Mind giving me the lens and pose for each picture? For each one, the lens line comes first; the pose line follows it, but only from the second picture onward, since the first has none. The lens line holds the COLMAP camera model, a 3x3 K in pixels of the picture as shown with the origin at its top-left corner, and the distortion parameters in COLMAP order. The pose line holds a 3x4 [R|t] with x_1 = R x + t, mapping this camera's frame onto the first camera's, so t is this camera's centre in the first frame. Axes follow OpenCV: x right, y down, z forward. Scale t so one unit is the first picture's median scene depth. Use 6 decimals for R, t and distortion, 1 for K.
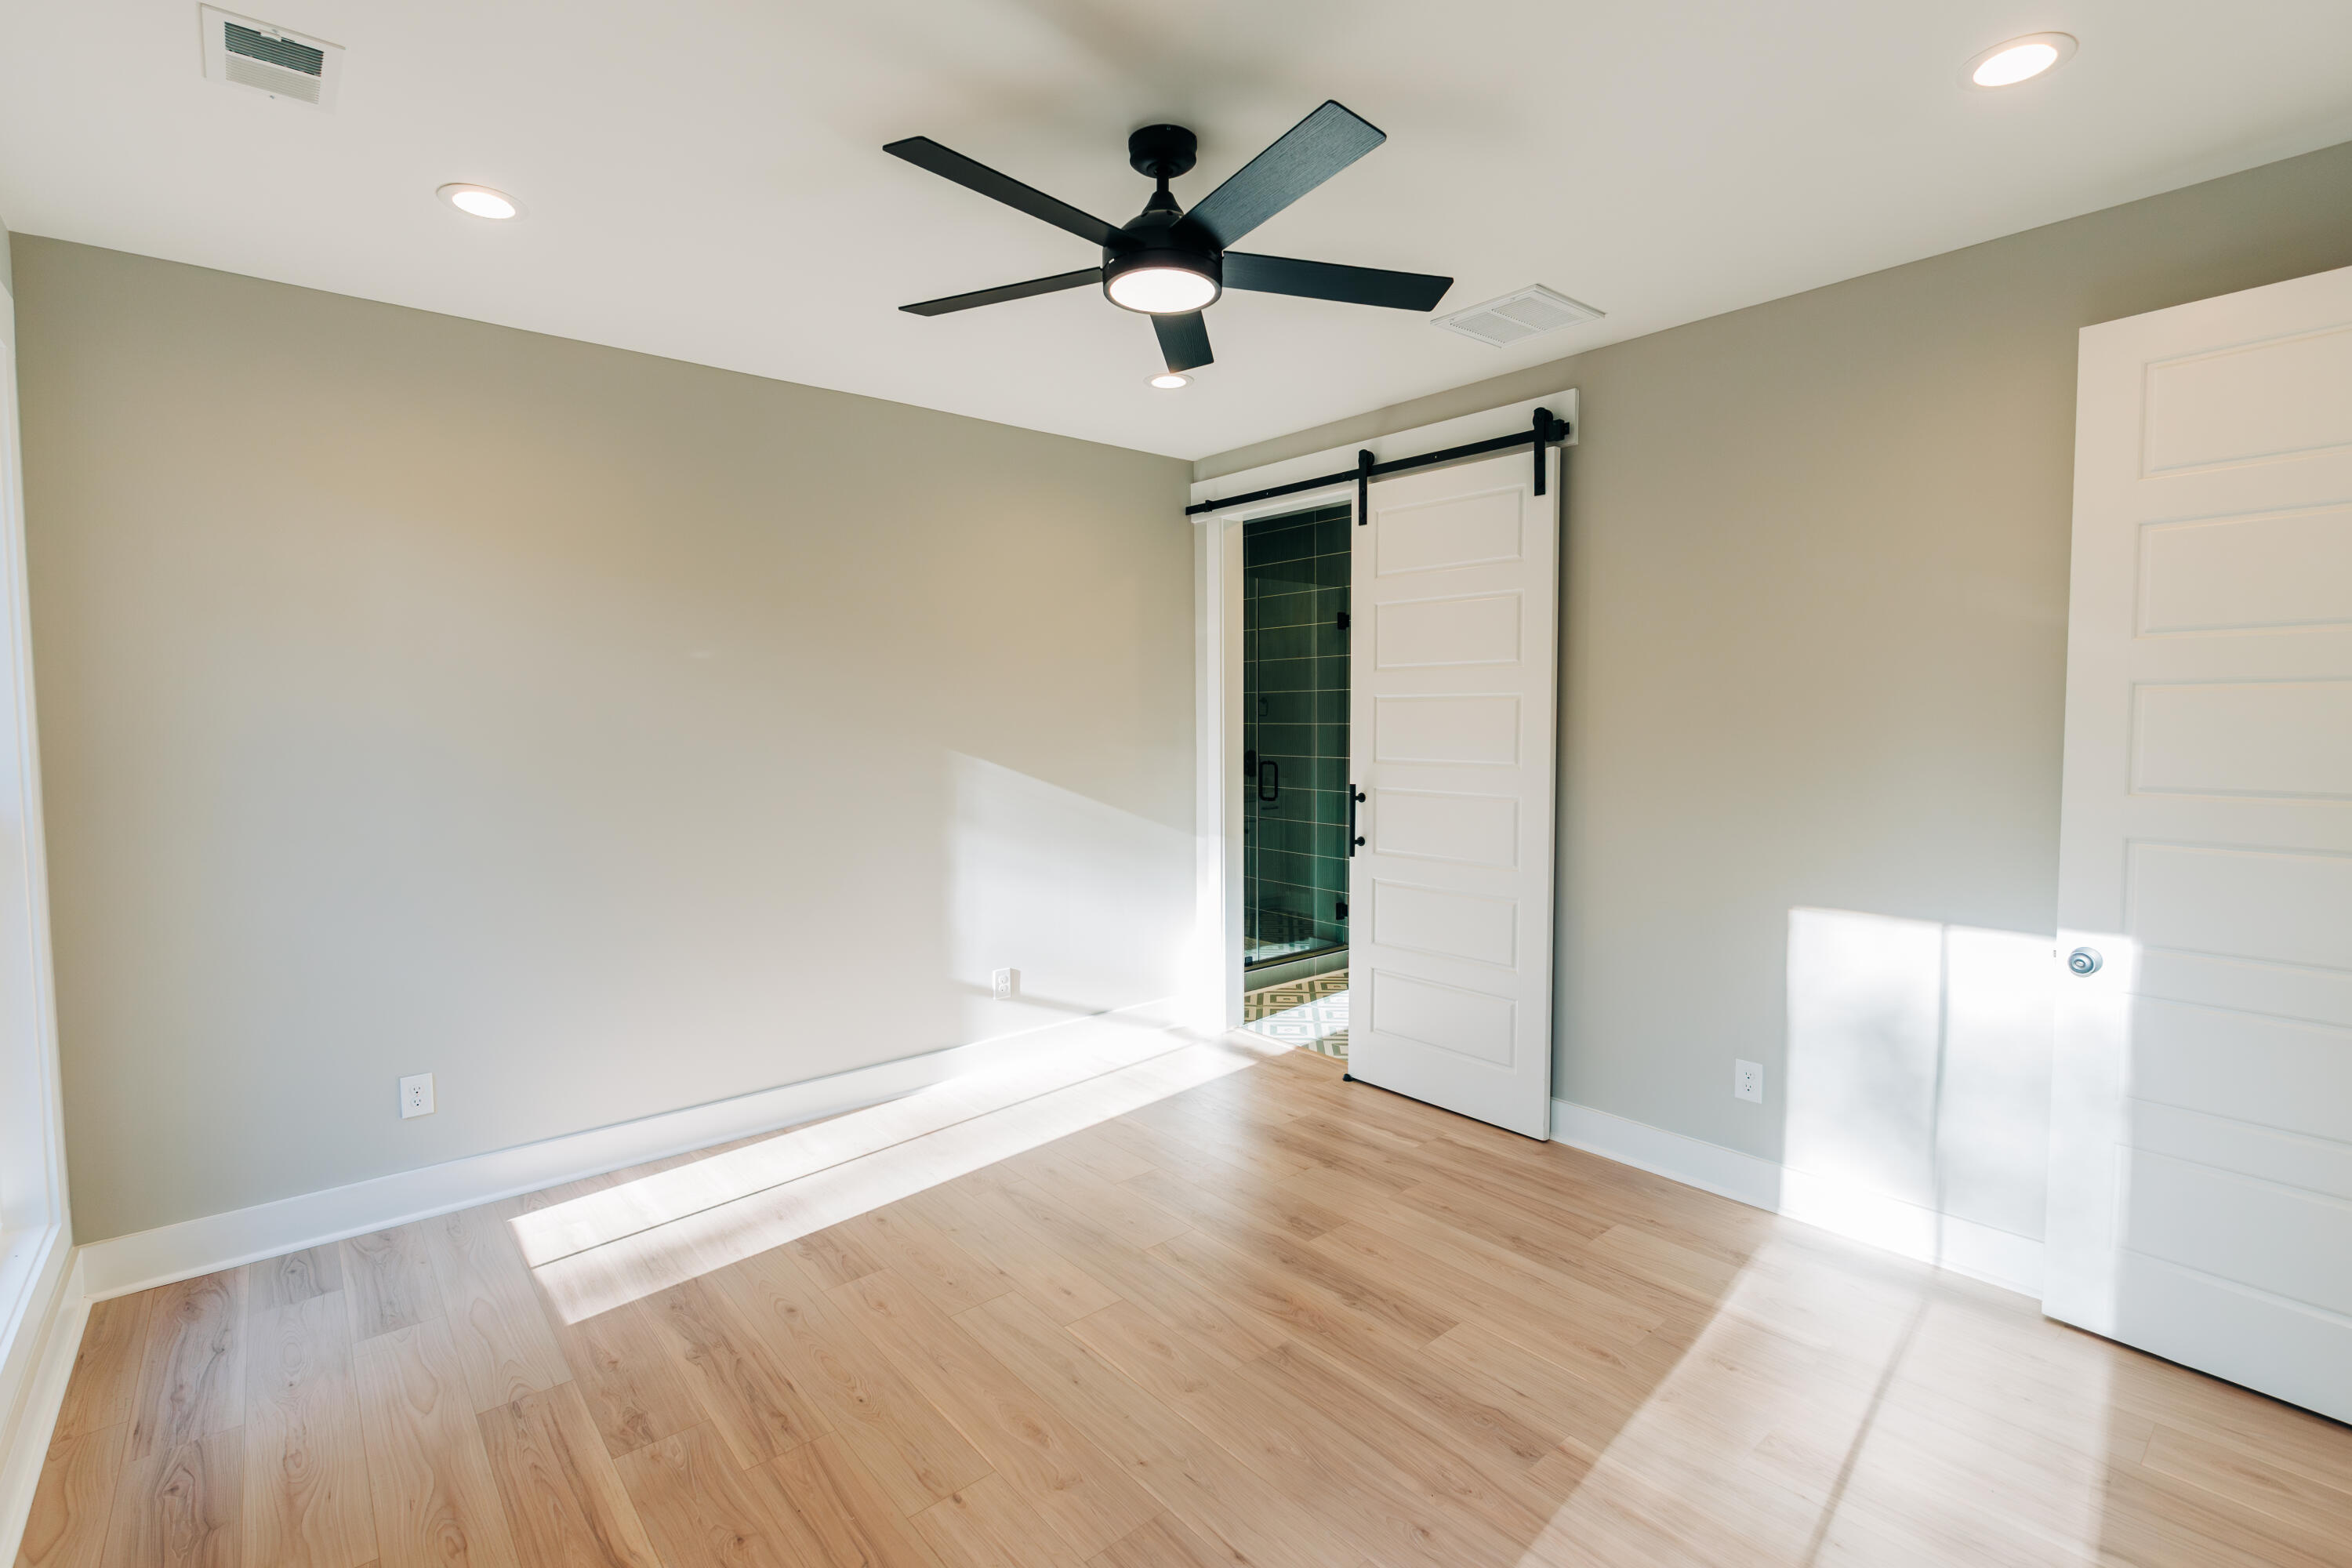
lens RADIAL K [[1066.3, 0, 1177.7], [0, 1066.3, 774.0], [0, 0, 1]] dist [-0.011822, -0.000187]
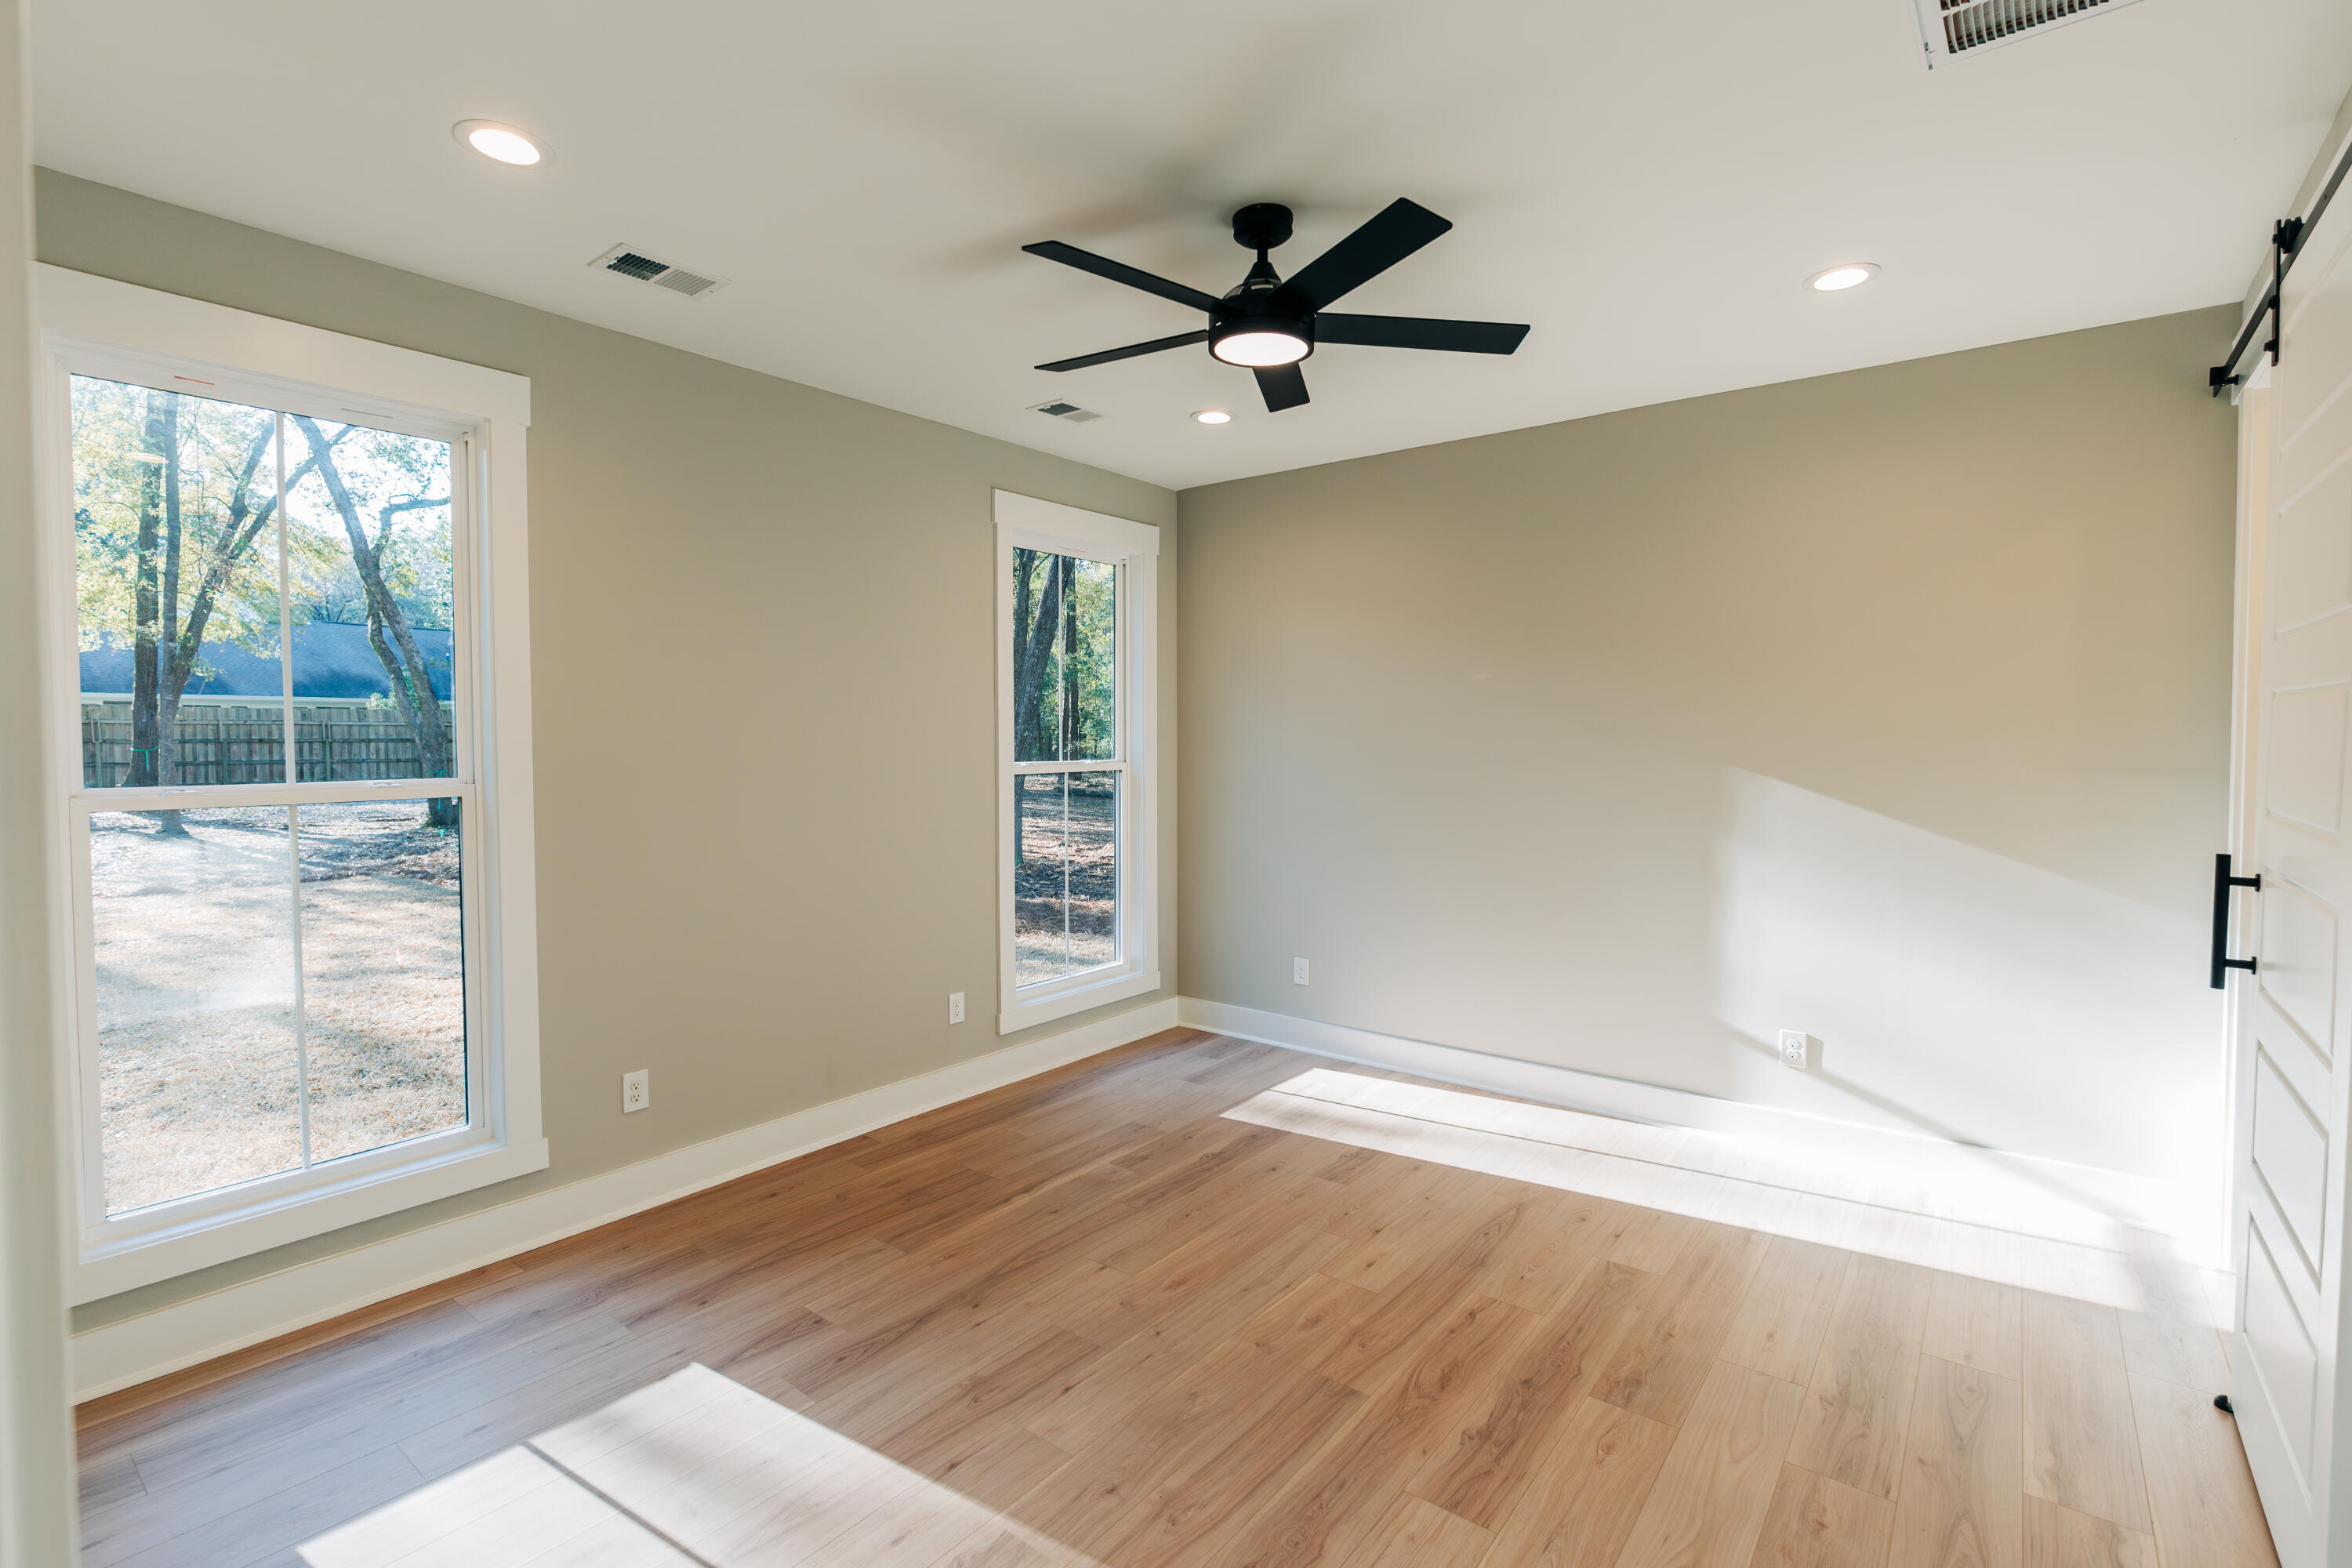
lens RADIAL K [[1066.3, 0, 1177.7], [0, 1066.3, 774.0], [0, 0, 1]] dist [-0.011822, -0.000187]
pose [[0.192084, 0.042031, -0.980478, 0.851269], [-0.052653, 0.998085, 0.032470, -0.029619], [0.979965, 0.045388, 0.193929, 0.555610]]
